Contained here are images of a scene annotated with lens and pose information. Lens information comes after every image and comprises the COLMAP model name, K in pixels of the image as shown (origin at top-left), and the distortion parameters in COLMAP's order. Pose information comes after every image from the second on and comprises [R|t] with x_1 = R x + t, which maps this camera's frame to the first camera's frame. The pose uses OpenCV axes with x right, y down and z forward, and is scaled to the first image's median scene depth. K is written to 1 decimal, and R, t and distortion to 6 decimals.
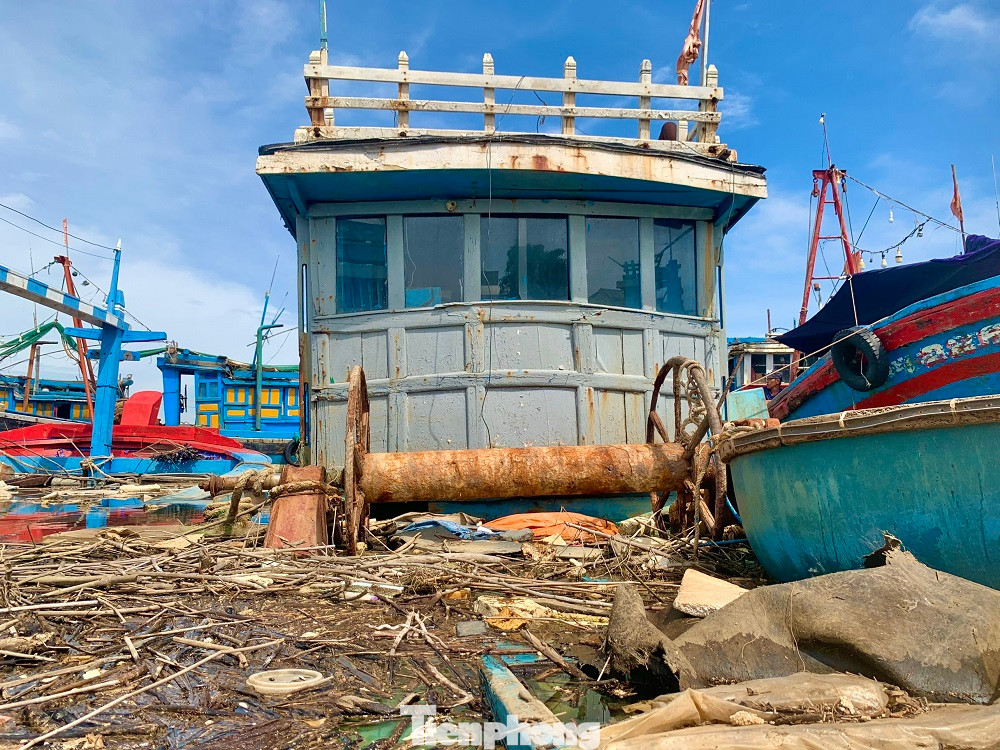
lens RADIAL K [[763.2, 0, 500.0], [0, 763.2, 375.0], [0, 0, 1]] dist [0.001308, -0.004642]
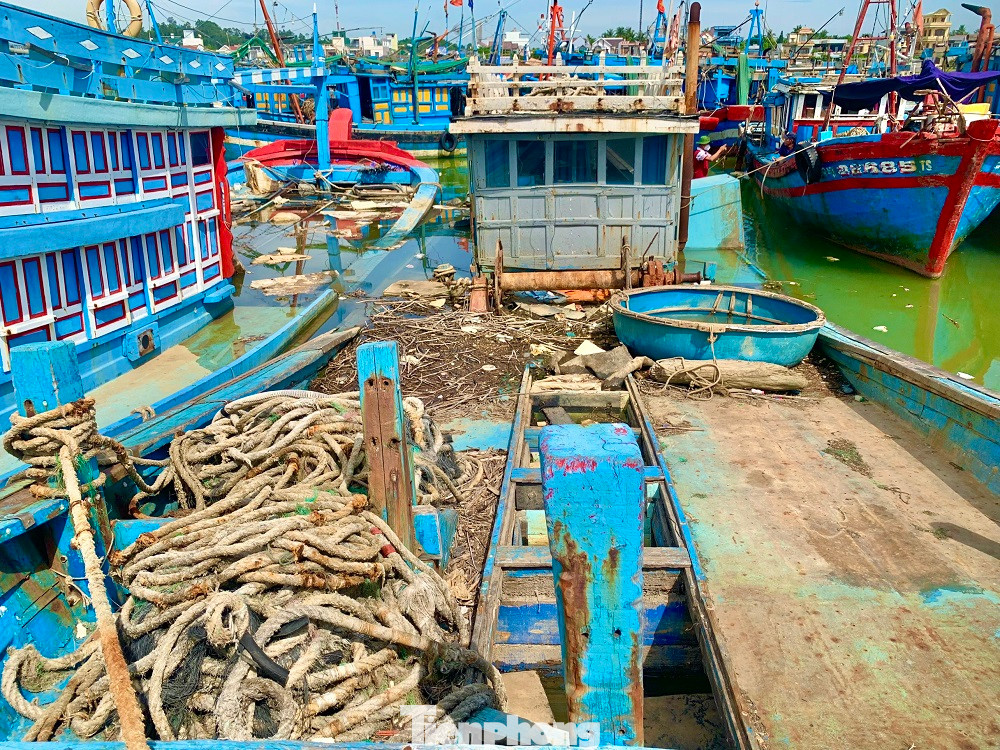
lens RADIAL K [[763.2, 0, 500.0], [0, 763.2, 375.0], [0, 0, 1]] dist [0.001308, -0.004642]
pose [[0.984527, 0.064206, -0.163045, 0.204247], [0.021101, 0.880246, 0.474048, -0.626023], [0.173956, -0.470153, 0.865272, -1.079939]]
